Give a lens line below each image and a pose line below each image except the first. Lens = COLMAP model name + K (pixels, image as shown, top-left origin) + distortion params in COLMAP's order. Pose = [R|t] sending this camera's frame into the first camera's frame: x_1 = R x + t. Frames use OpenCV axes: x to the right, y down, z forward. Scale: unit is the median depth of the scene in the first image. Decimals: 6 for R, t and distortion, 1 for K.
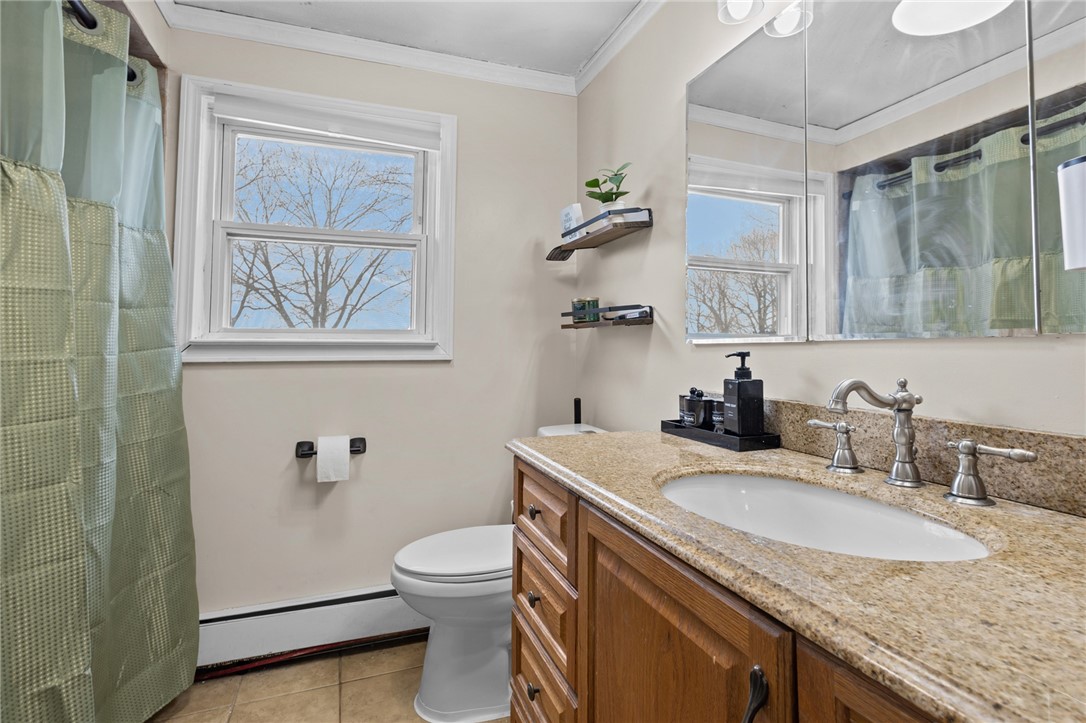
lens RADIAL K [[504.6, 0, 539.5], [0, 504.6, 311.8], [0, 0, 1]] dist [0.001121, 0.001210]
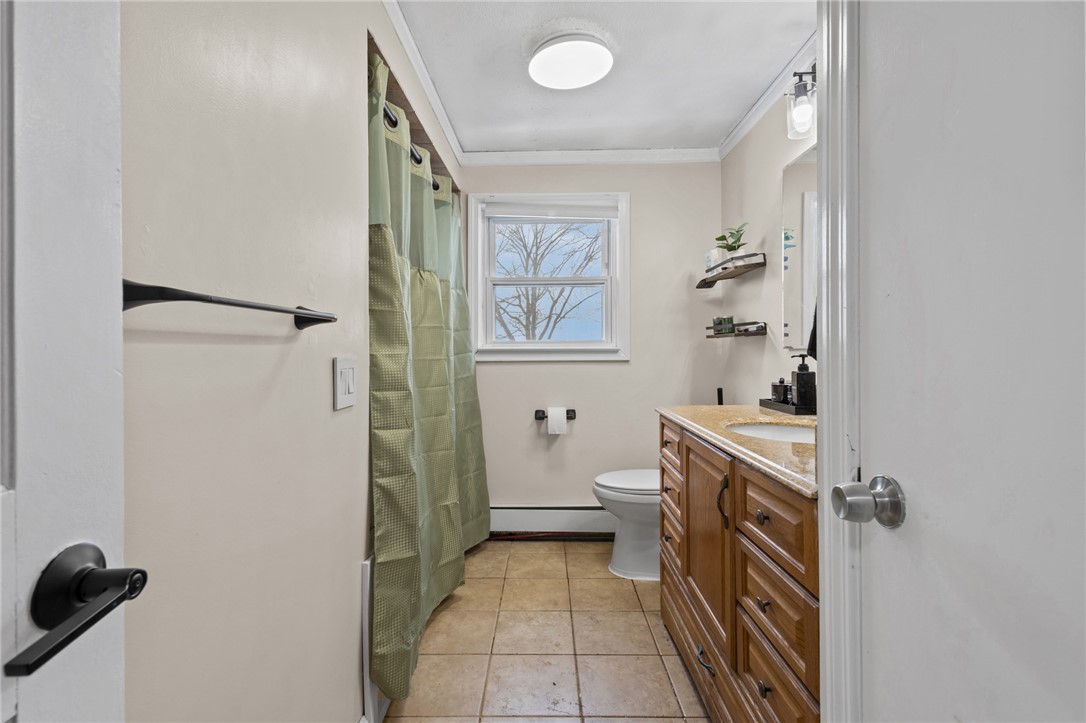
lens RADIAL K [[504.6, 0, 542.8], [0, 504.6, 356.0], [0, 0, 1]] dist [0.001121, 0.001210]
pose [[0.928322, -0.001033, -0.371775, 0.160596], [0.030854, 0.996761, 0.074272, -0.040162], [0.370494, -0.080419, 0.925347, -0.528909]]
